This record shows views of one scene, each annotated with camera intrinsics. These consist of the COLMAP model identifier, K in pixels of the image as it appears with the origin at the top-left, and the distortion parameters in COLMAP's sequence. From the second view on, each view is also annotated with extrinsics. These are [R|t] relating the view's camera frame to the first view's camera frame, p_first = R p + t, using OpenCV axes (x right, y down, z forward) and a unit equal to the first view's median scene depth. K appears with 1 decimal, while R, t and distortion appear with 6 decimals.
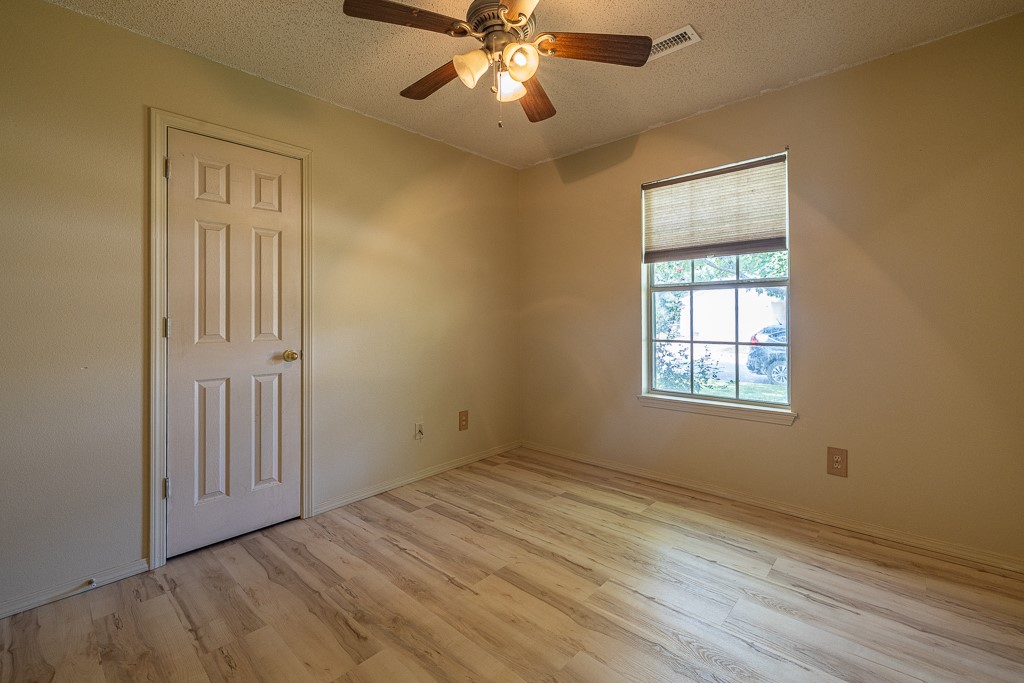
lens RADIAL K [[443.8, 0, 512.6], [0, 443.8, 312.0], [0, 0, 1]] dist [0.000465, 0.000060]
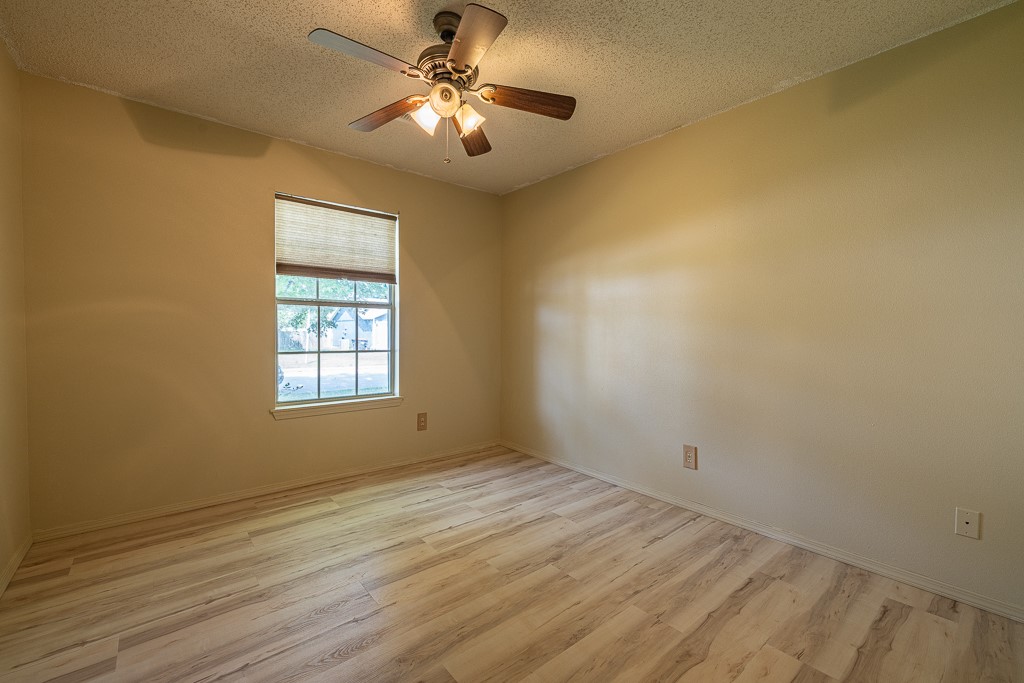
lens RADIAL K [[442.5, 0, 512.0], [0, 442.5, 341.5], [0, 0, 1]] dist [-0.000559, -0.000036]
pose [[0.120430, -0.013220, 0.992634, -0.742814], [-0.020557, 0.999664, 0.015807, 0.014536], [-0.992509, -0.022309, 0.120118, 0.449454]]
